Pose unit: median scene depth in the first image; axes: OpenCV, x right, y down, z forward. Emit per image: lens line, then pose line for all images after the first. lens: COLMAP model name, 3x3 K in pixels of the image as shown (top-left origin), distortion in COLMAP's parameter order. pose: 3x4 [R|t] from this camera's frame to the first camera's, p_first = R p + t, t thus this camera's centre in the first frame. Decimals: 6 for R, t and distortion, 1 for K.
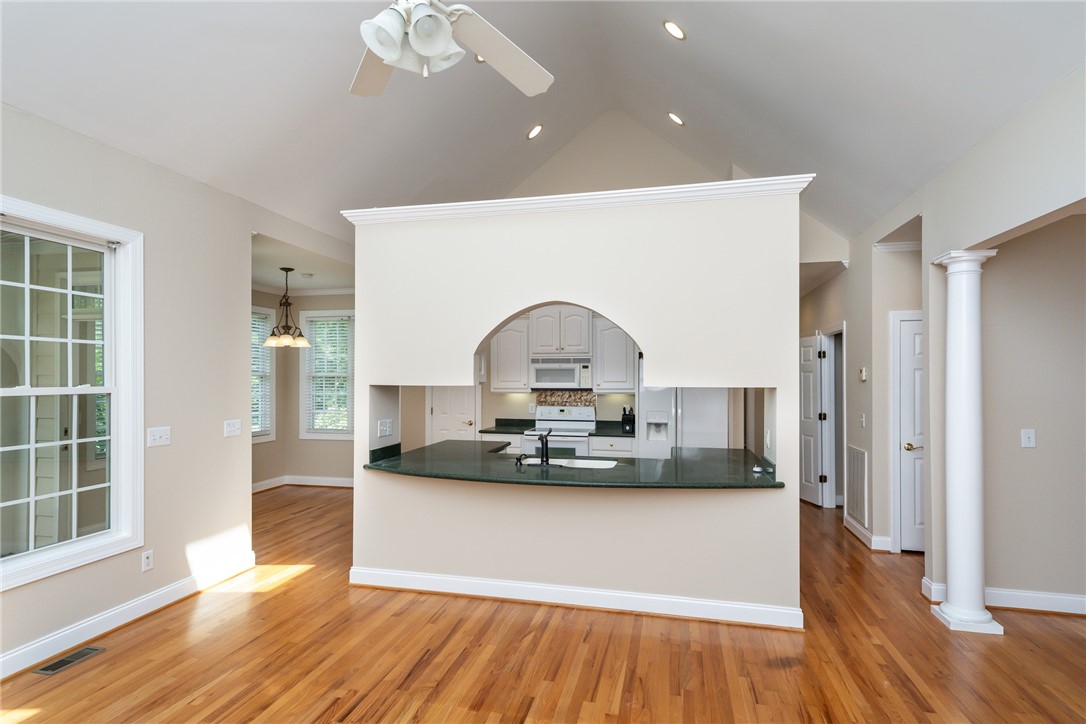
lens RADIAL K [[564.8, 0, 536.0], [0, 564.8, 373.1], [0, 0, 1]] dist [0.016242, 0.001000]
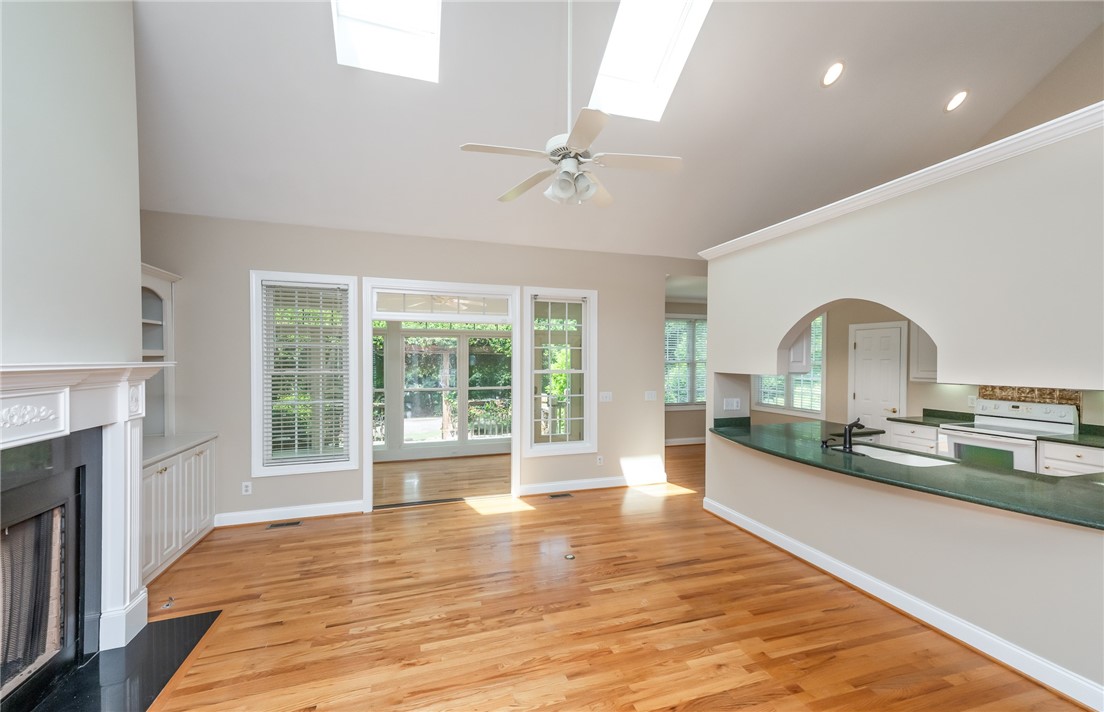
lens RADIAL K [[428.6, 0, 549.0], [0, 428.6, 370.5], [0, 0, 1]] dist [0.012083, 0.000174]
pose [[0.520160, 0.019719, -0.853841, 0.413848], [0.001904, 0.999704, 0.024248, -0.010134], [0.854067, -0.014238, 0.519969, 0.095709]]
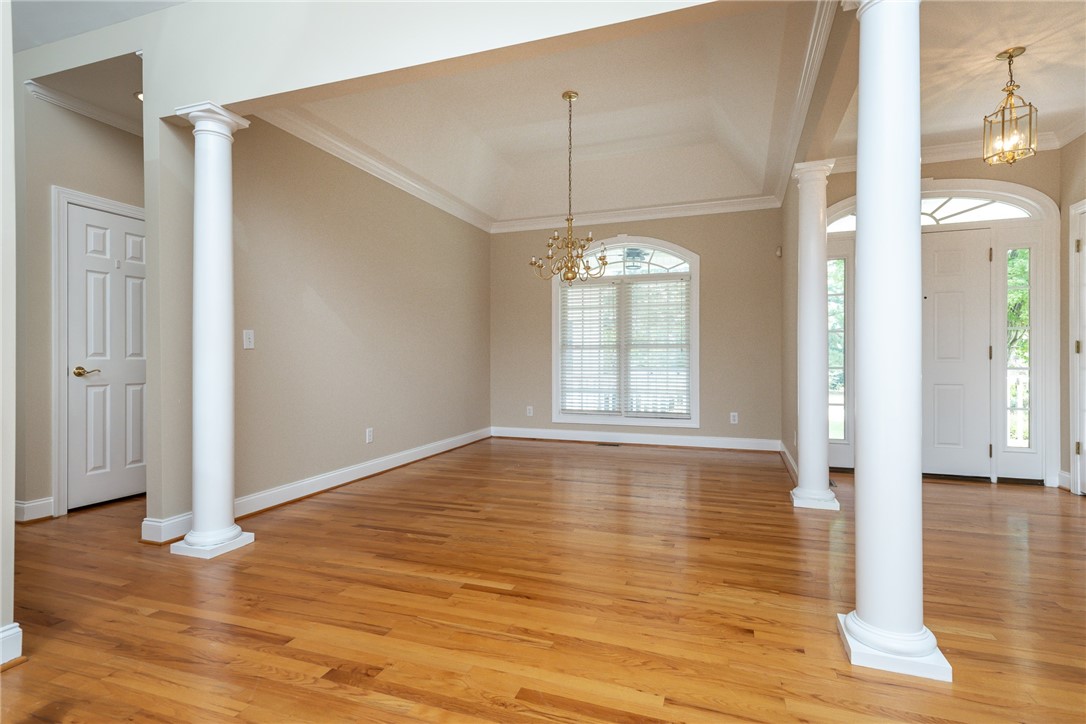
lens RADIAL K [[541.1, 0, 539.0], [0, 541.1, 359.5], [0, 0, 1]] dist [0.013229, -0.000251]
pose [[0.111268, -0.000456, 0.993790, -0.002072], [-0.003441, 0.999994, 0.000844, 0.135137], [-0.993785, -0.003513, 0.111265, 0.375396]]
